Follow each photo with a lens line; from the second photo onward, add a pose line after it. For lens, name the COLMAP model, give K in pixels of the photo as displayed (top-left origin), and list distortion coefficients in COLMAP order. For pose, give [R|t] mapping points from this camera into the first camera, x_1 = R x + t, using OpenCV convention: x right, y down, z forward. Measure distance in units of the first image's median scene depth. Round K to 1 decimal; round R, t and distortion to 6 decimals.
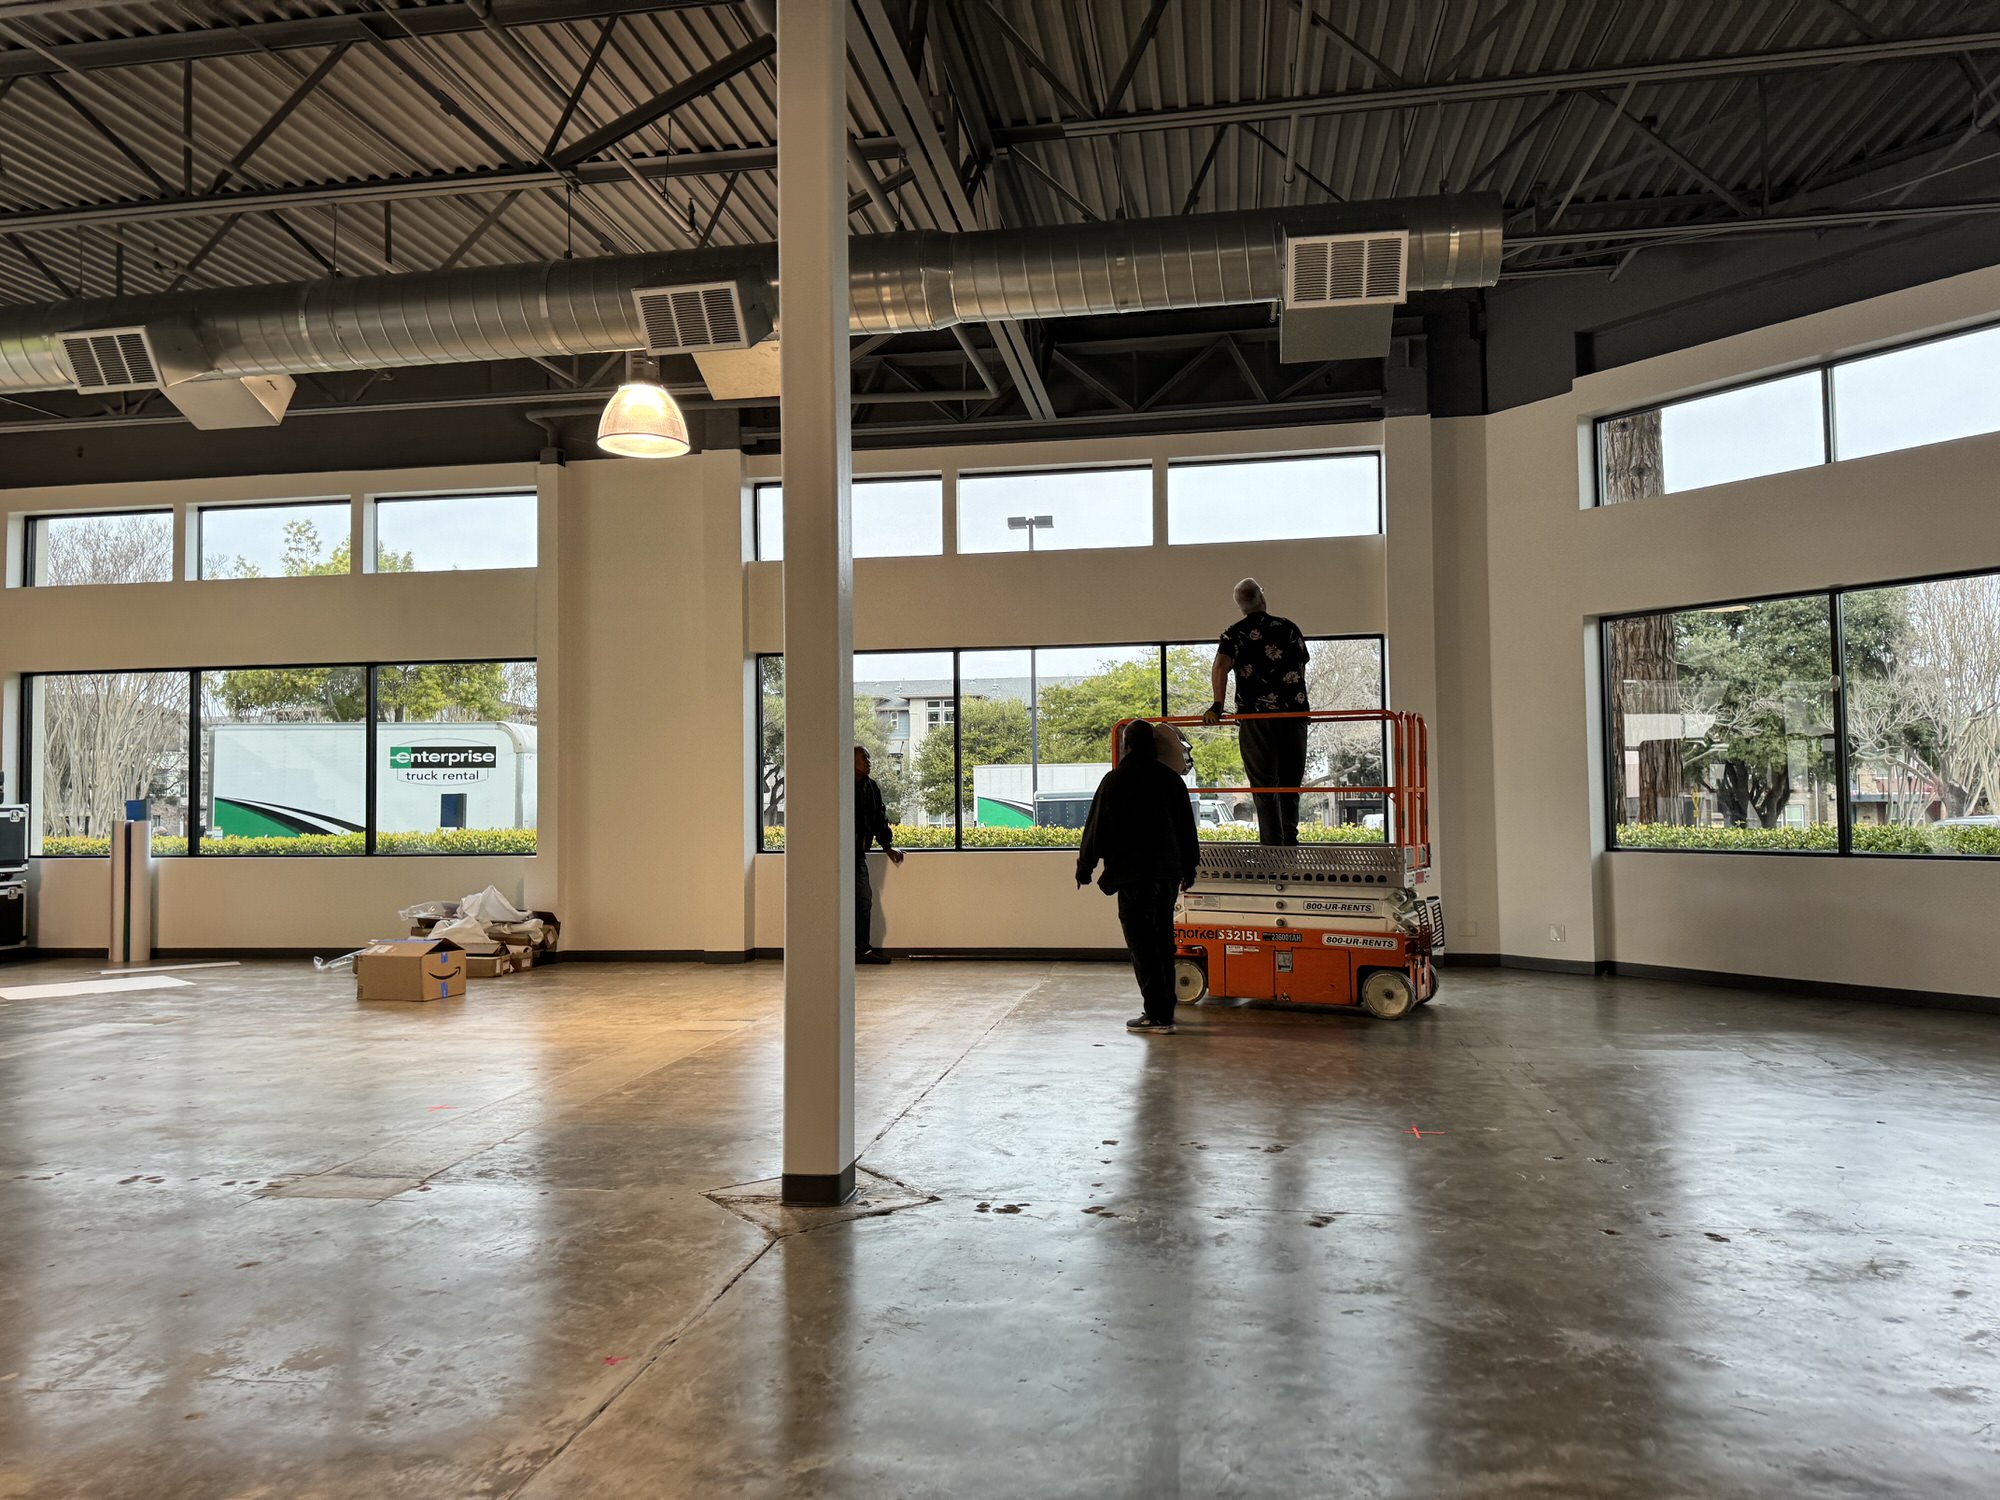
lens RADIAL K [[1417.4, 0, 996.3], [0, 1417.4, 744.9], [0, 0, 1]] dist [0.050824, -0.047994]
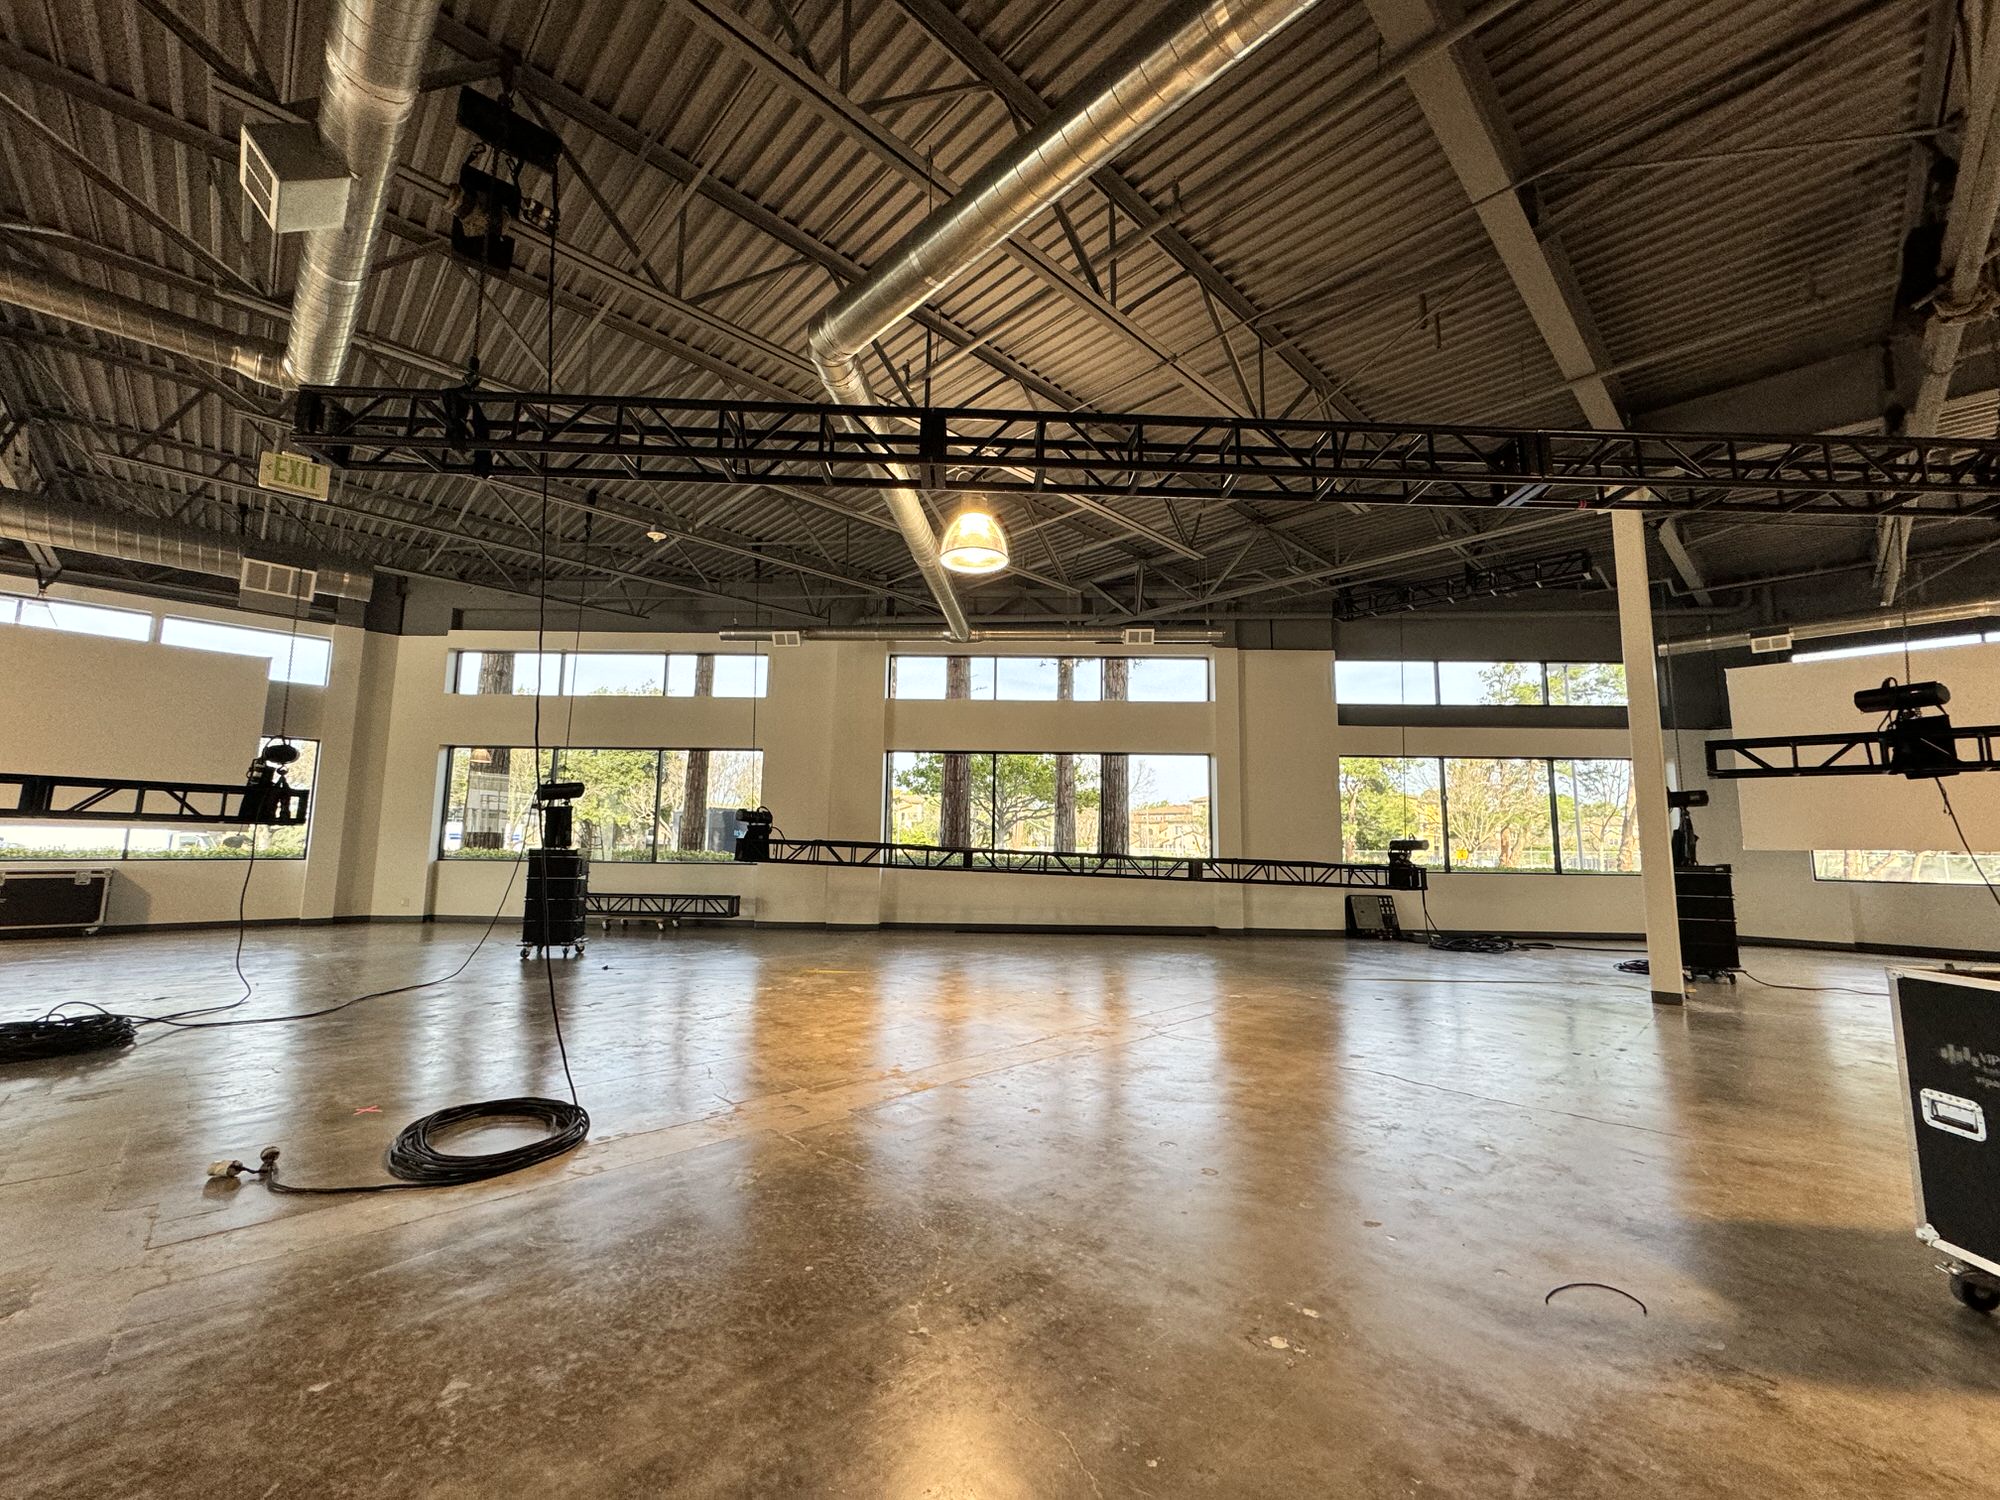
lens RADIAL K [[799.5, 0, 995.2], [0, 799.5, 743.4], [0, 0, 1]] dist [0.003347, 0.000590]
pose [[0.603632, 0.114262, 0.789032, -0.015200], [-0.047903, 0.993087, -0.107164, -0.006991], [-0.795822, 0.026891, 0.604933, -0.327940]]
